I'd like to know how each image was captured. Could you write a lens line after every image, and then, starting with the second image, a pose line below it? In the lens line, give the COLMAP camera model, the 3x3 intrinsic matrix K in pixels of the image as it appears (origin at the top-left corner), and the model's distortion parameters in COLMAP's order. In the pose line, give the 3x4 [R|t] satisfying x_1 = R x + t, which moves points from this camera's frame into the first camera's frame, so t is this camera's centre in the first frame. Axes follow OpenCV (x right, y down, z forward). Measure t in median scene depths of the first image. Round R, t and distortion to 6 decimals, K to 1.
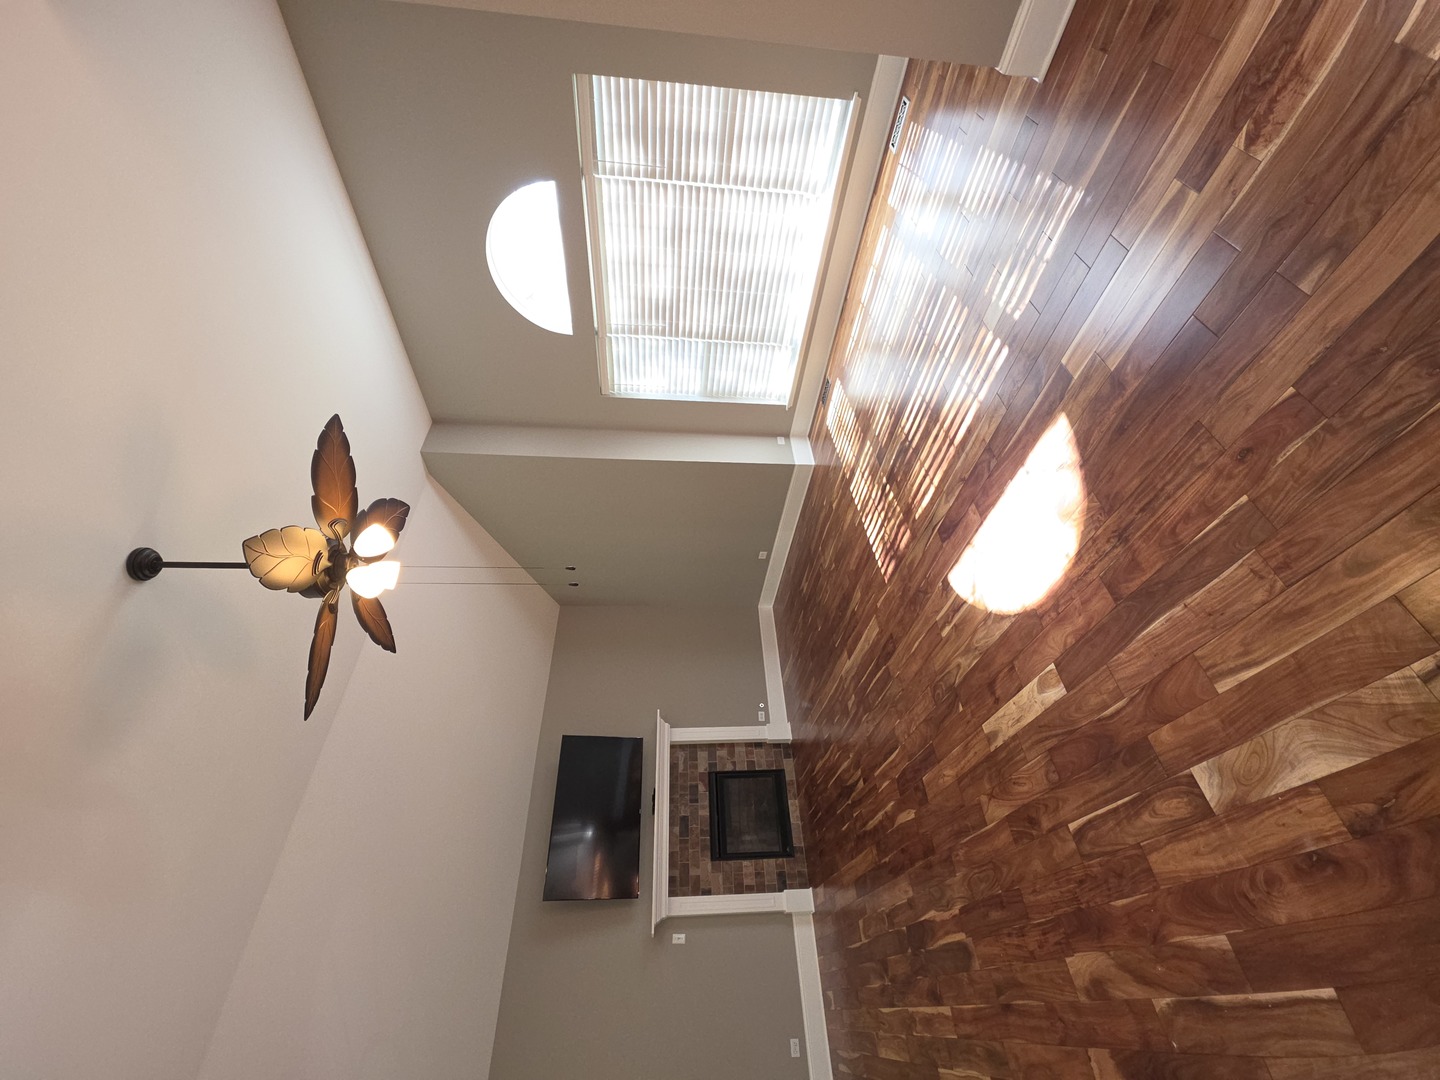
lens RADIAL K [[570.9, 0, 721.5], [0, 570.9, 533.7], [0, 0, 1]] dist [0.014337, -0.009298]
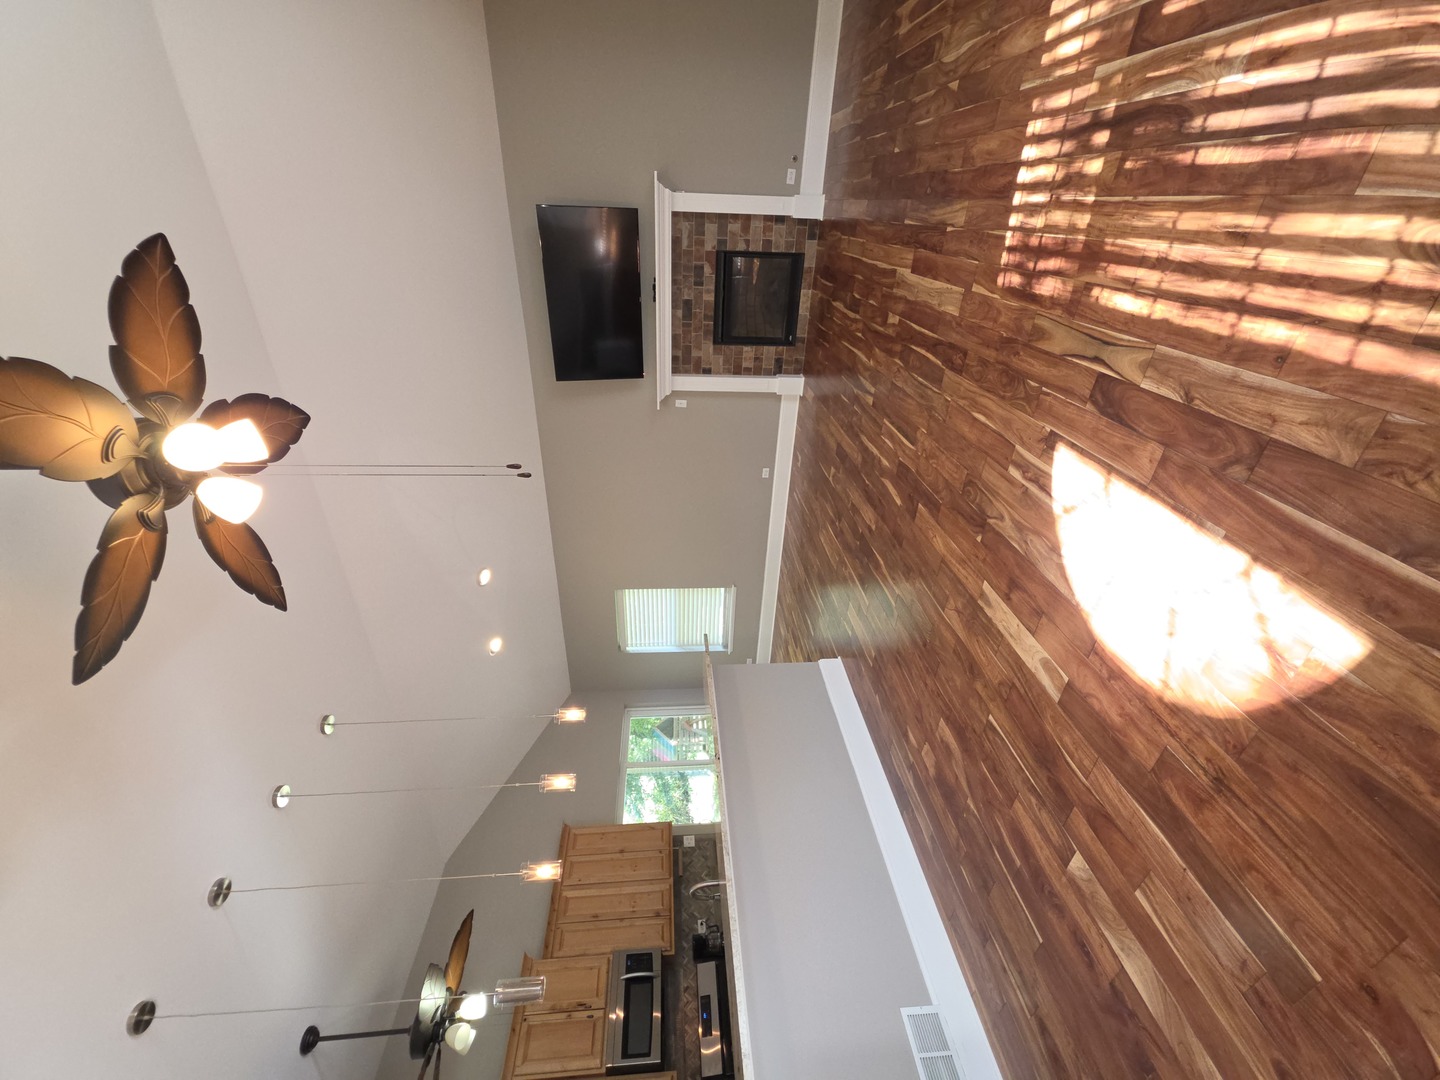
lens RADIAL K [[570.9, 0, 721.5], [0, 570.9, 533.7], [0, 0, 1]] dist [0.014337, -0.009298]
pose [[0.995778, 0.082669, 0.039900, -0.016151], [-0.066191, 0.345502, 0.936081, -0.268636], [0.063599, -0.934770, 0.349515, 0.331629]]
